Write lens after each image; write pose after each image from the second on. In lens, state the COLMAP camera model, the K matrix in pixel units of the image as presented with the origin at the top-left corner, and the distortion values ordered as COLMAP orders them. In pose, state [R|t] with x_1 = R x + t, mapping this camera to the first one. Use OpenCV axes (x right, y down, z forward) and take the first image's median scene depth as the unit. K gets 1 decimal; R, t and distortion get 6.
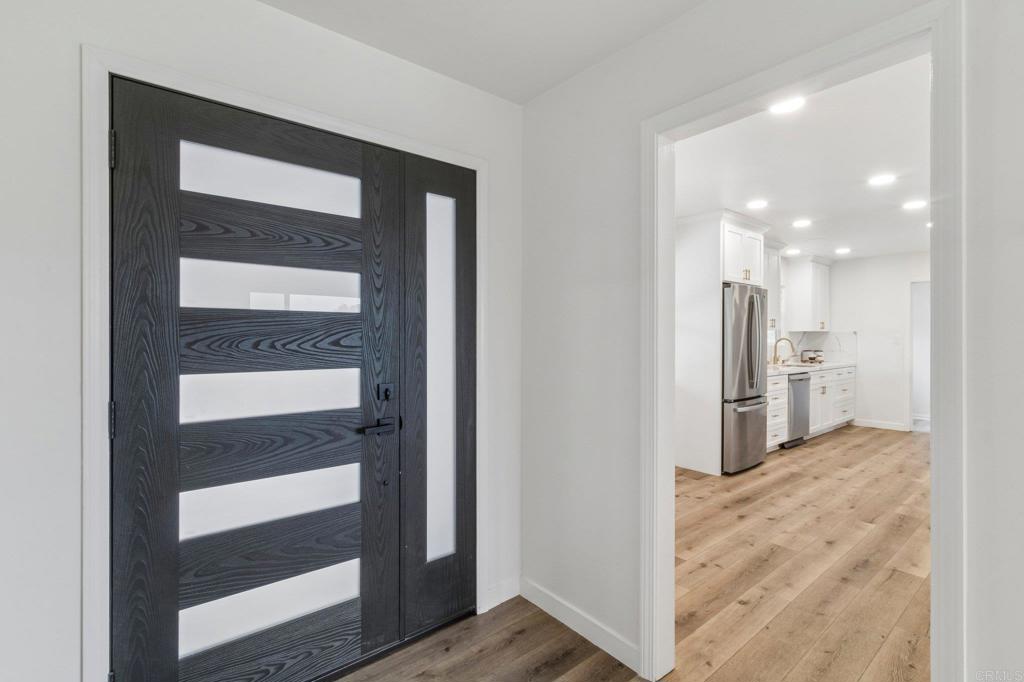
lens RADIAL K [[469.9, 0, 513.7], [0, 469.9, 340.2], [0, 0, 1]] dist [0.004707, 0.001230]
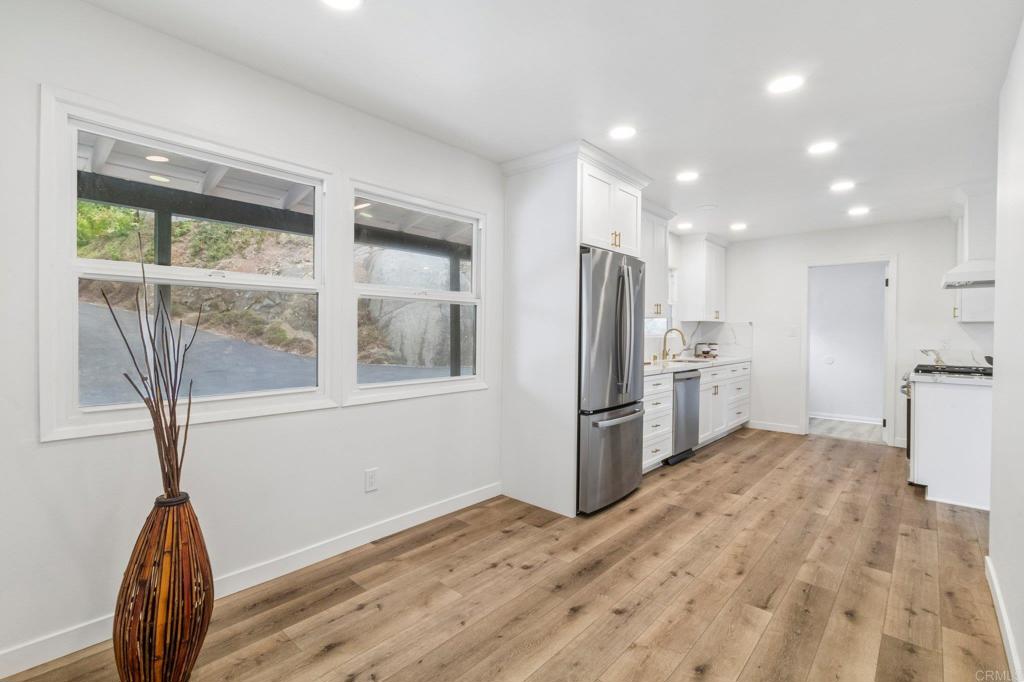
lens RADIAL K [[469.9, 0, 510.2], [0, 469.9, 335.9], [0, 0, 1]] dist [0.004707, 0.001230]
pose [[0.988834, 0.005887, 0.148904, 0.229610], [-0.006670, 0.999966, 0.004762, 0.010216], [-0.148871, -0.005702, 0.988840, 0.304119]]
